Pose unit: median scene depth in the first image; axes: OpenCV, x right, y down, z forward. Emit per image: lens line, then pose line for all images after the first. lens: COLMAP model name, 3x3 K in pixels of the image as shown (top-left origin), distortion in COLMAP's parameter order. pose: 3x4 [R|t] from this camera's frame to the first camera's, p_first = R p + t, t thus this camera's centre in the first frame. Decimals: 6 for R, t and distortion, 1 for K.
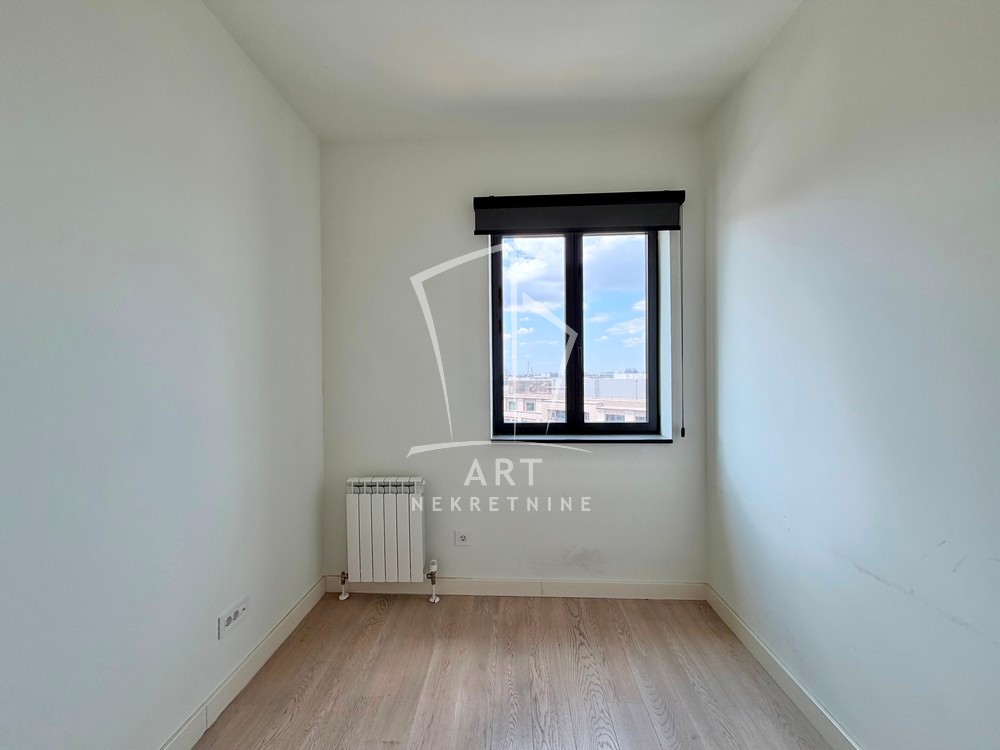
lens RADIAL K [[401.5, 0, 493.4], [0, 401.5, 380.1], [0, 0, 1]] dist [0.001982, -0.000154]
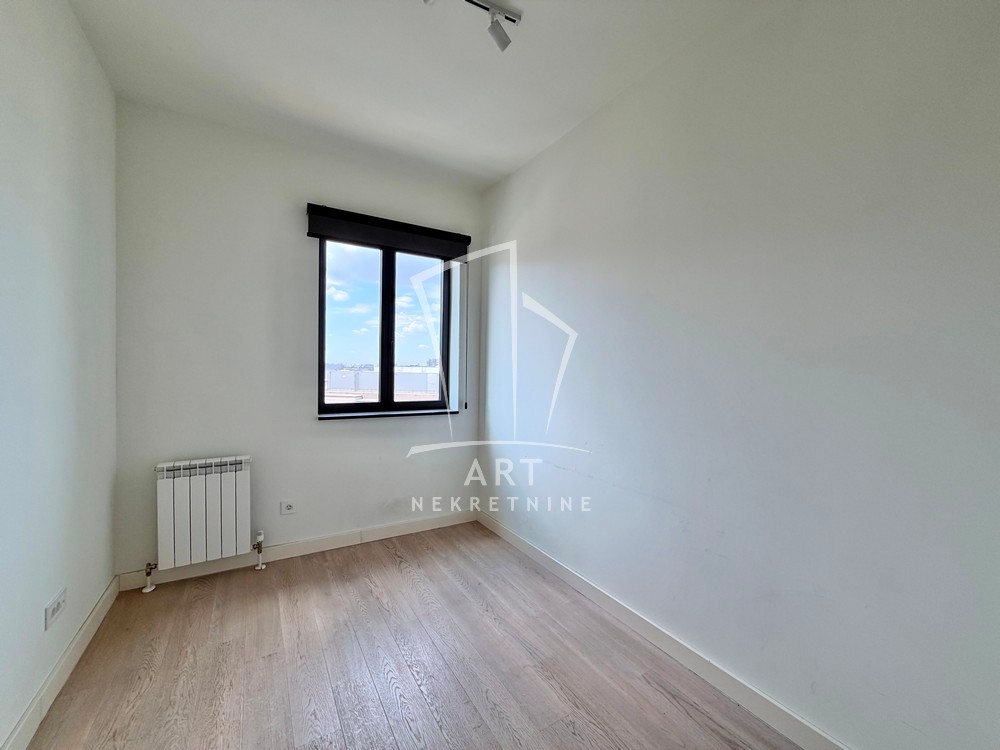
lens RADIAL K [[401.5, 0, 493.4], [0, 401.5, 380.1], [0, 0, 1]] dist [0.001982, -0.000154]
pose [[0.834996, 0.007239, 0.550209, -0.228716], [-0.016842, 0.999781, 0.012405, 0.019533], [-0.549998, -0.019624, 0.834935, -0.244320]]
